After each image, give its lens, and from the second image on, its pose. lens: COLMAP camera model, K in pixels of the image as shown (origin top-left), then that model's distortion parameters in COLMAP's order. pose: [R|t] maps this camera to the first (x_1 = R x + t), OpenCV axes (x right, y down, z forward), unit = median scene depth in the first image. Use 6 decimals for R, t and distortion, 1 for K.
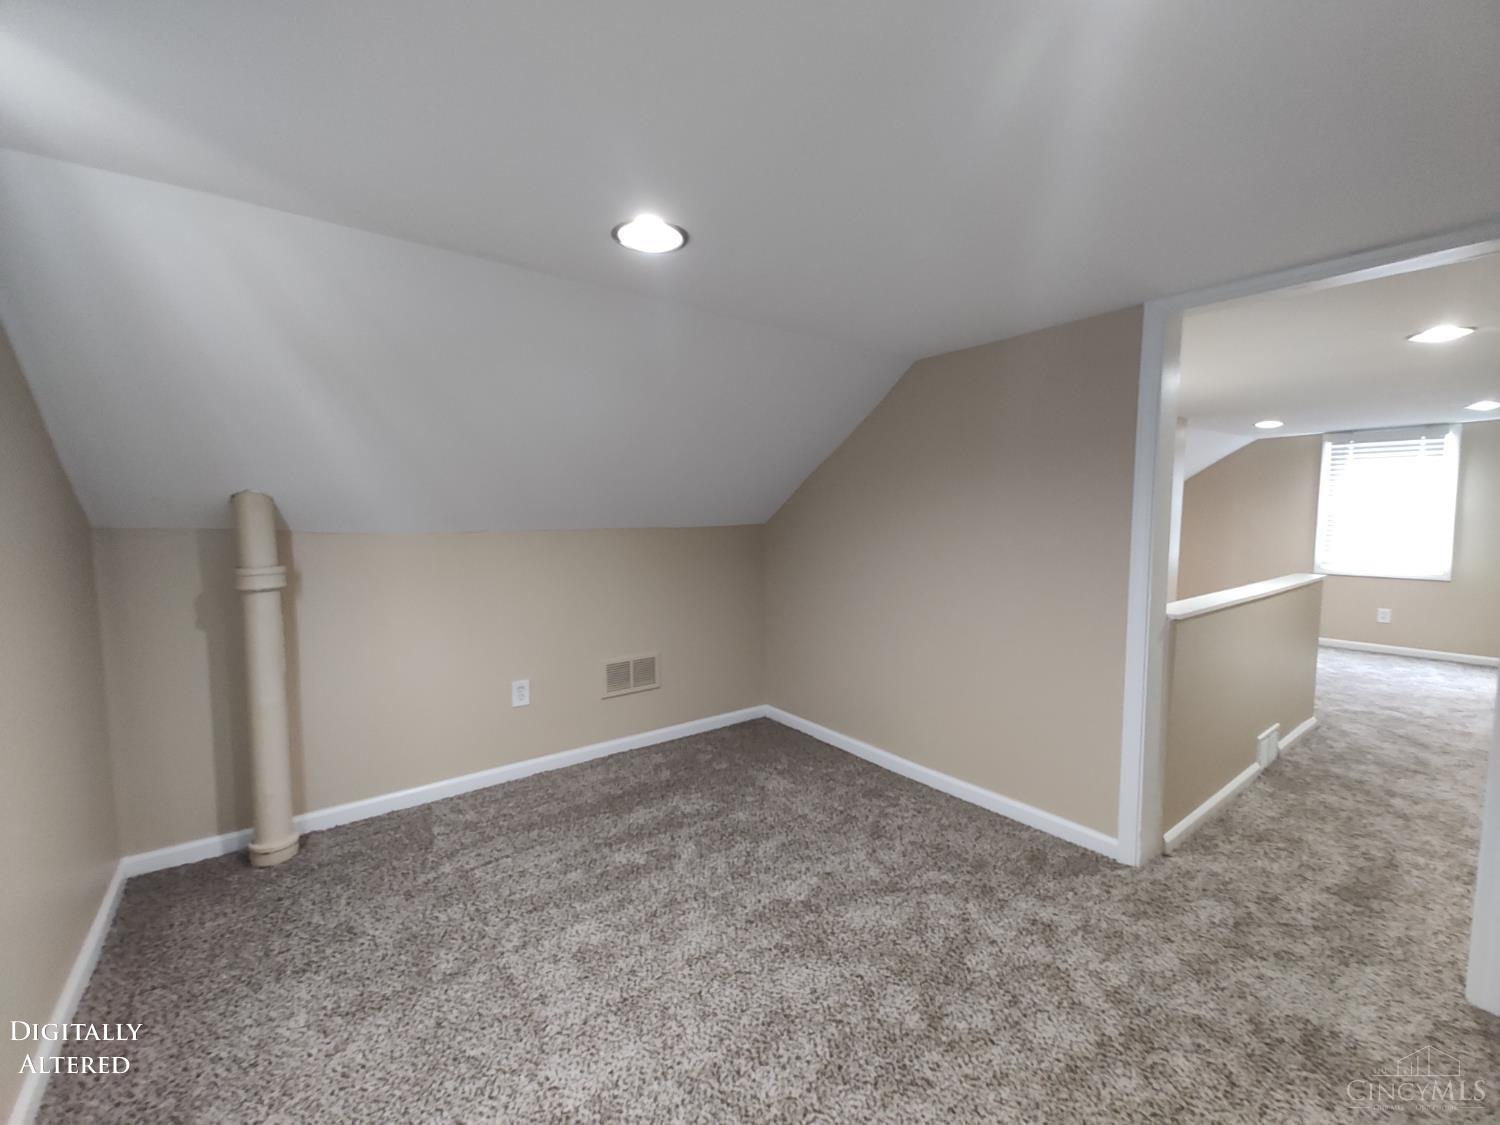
lens RADIAL K [[619.2, 0, 753.6], [0, 619.2, 563.1], [0, 0, 1]] dist [-0.018503, 0.011335]
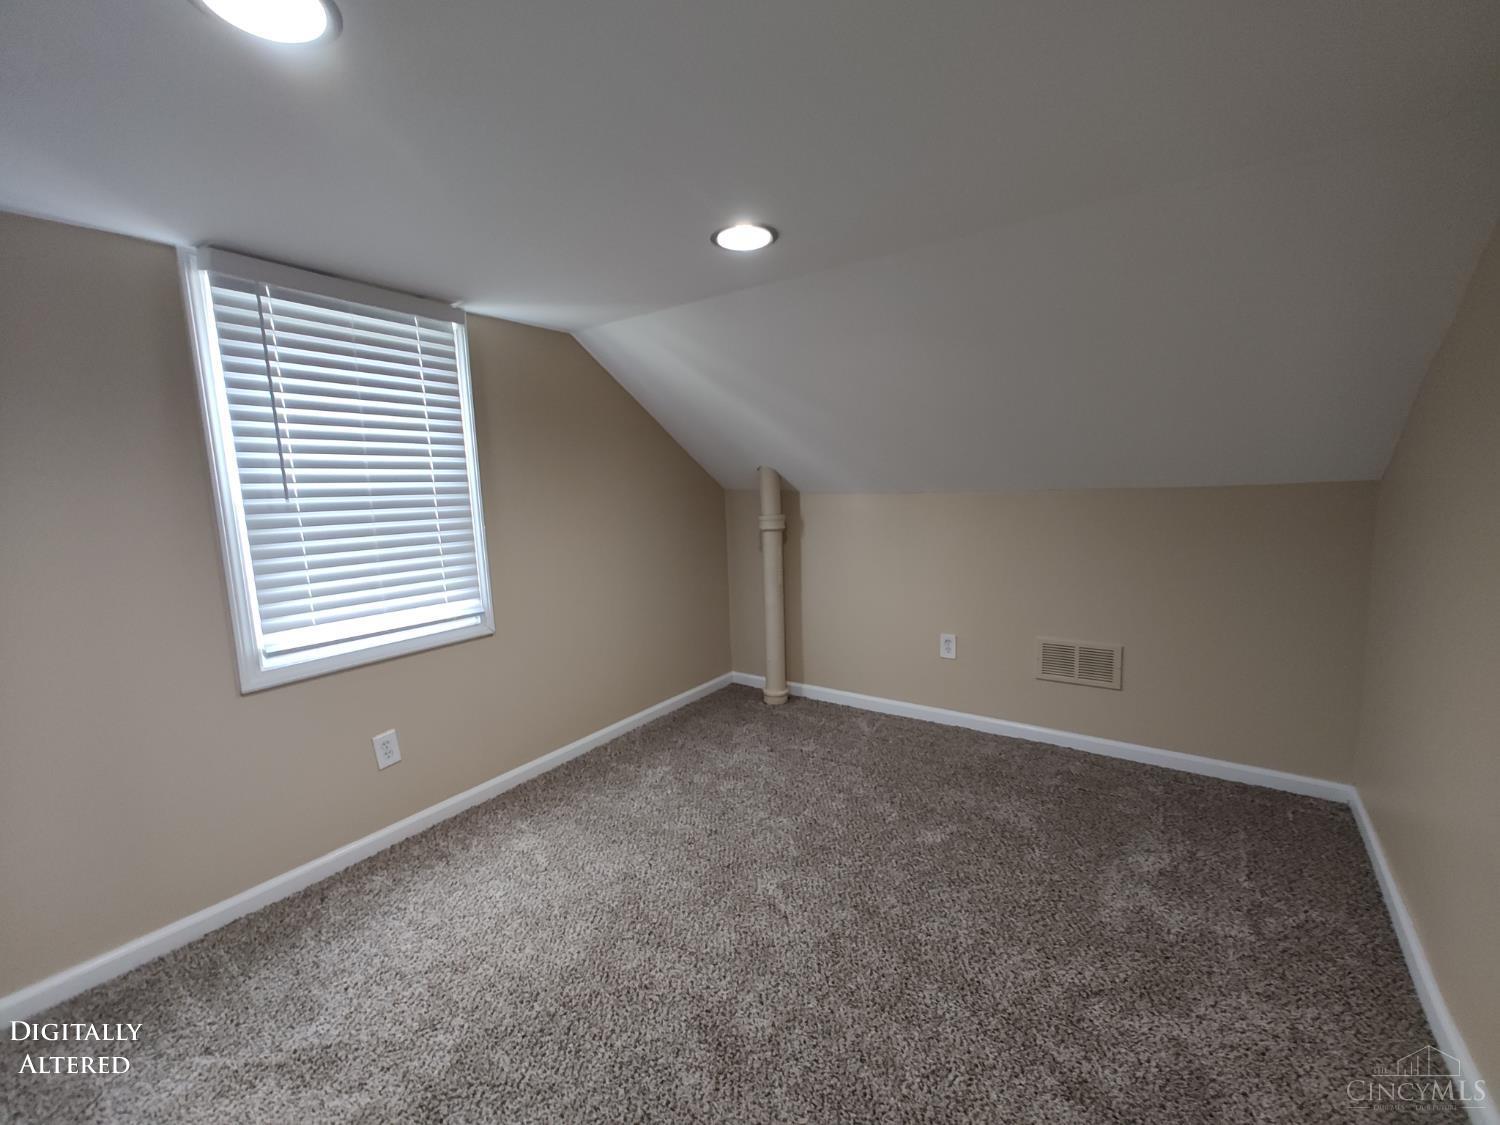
lens RADIAL K [[619.2, 0, 753.6], [0, 619.2, 563.1], [0, 0, 1]] dist [-0.018503, 0.011335]
pose [[0.308418, 0.121405, -0.943472, 0.564375], [-0.045390, 0.992571, 0.112885, -0.040712], [0.950167, 0.008008, 0.311637, 0.389536]]
